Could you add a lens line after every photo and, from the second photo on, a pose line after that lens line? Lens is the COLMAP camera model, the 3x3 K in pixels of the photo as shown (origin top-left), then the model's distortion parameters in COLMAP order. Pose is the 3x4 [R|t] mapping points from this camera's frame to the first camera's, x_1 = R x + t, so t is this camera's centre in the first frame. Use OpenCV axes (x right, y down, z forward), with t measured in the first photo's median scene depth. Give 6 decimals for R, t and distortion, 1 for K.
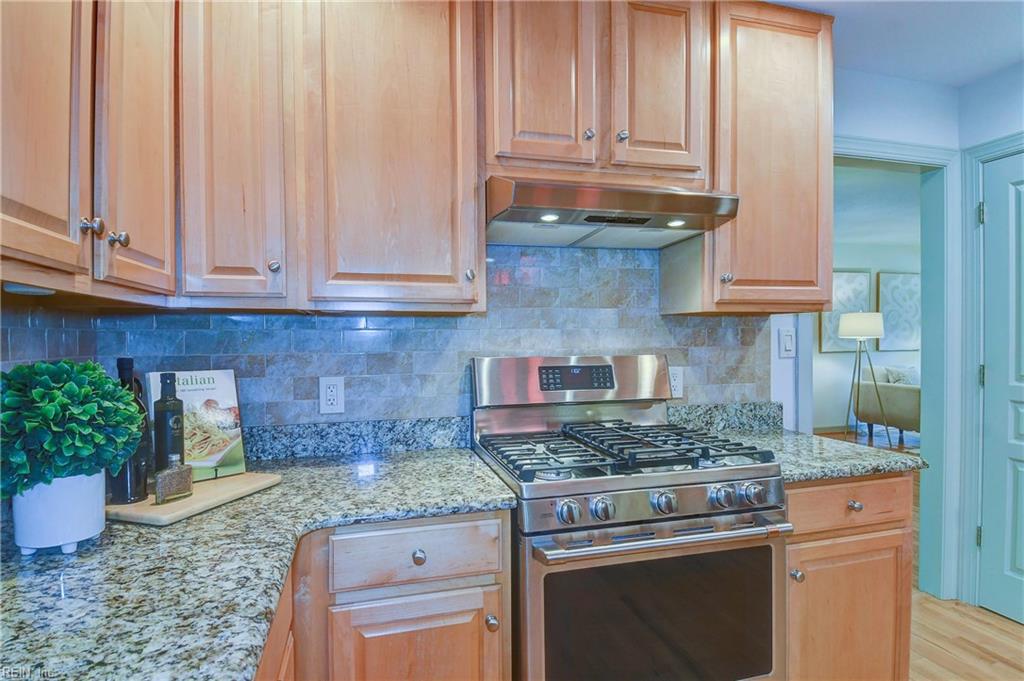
lens RADIAL K [[534.3, 0, 508.7], [0, 534.3, 344.5], [0, 0, 1]] dist [0.033697, -0.039091]
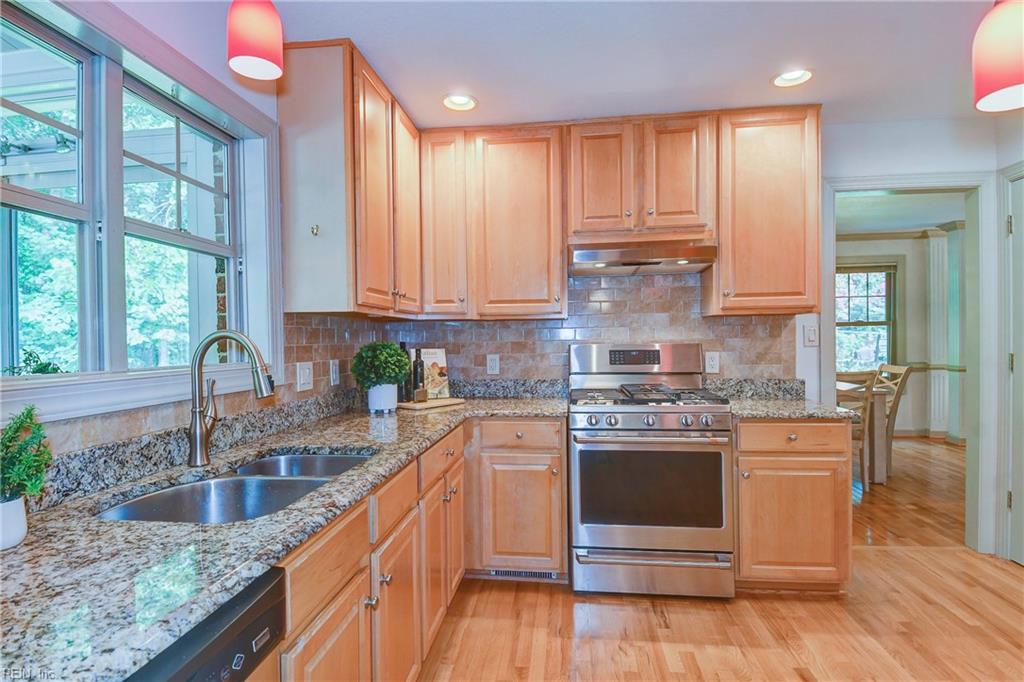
lens RADIAL K [[534.3, 0, 507.2], [0, 534.3, 344.4], [0, 0, 1]] dist [0.033697, -0.039091]
pose [[0.926667, 0.000749, -0.375883, 0.415898], [-0.000090, 0.999998, 0.001772, 0.022605], [0.375884, -0.001609, 0.926665, -0.700551]]
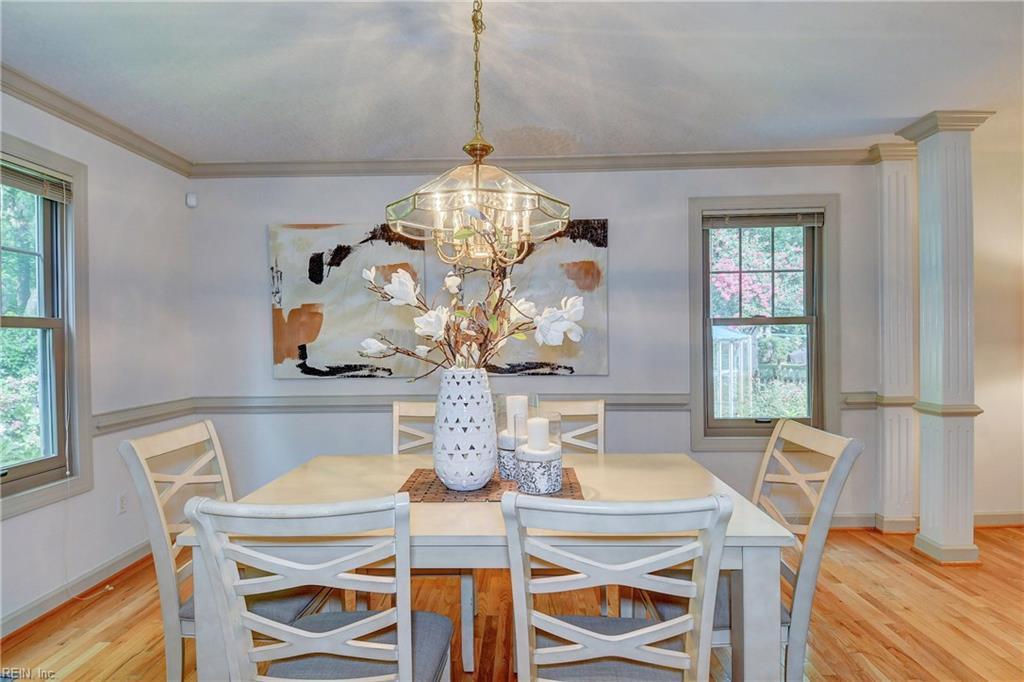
lens RADIAL K [[534.3, 0, 507.9], [0, 534.3, 347.9], [0, 0, 1]] dist [0.033697, -0.039091]
pose [[0.955910, 0.000494, -0.293658, 0.963058], [-0.000271, 1.000000, 0.000801, -0.013312], [0.293659, -0.000687, 0.955910, 1.444789]]
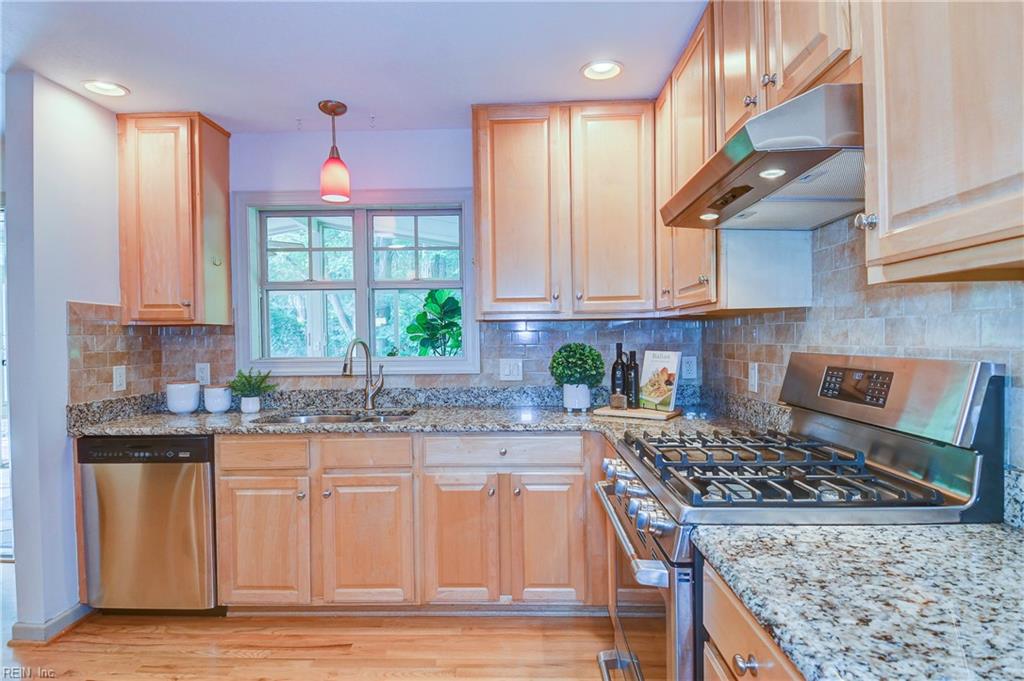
lens RADIAL K [[534.3, 0, 509.2], [0, 534.3, 343.1], [0, 0, 1]] dist [0.033697, -0.039091]
pose [[-0.295471, 0.019939, -0.955144, 1.075275], [0.004499, 0.999800, 0.019479, -0.013470], [0.955341, 0.001458, -0.295502, 0.845350]]
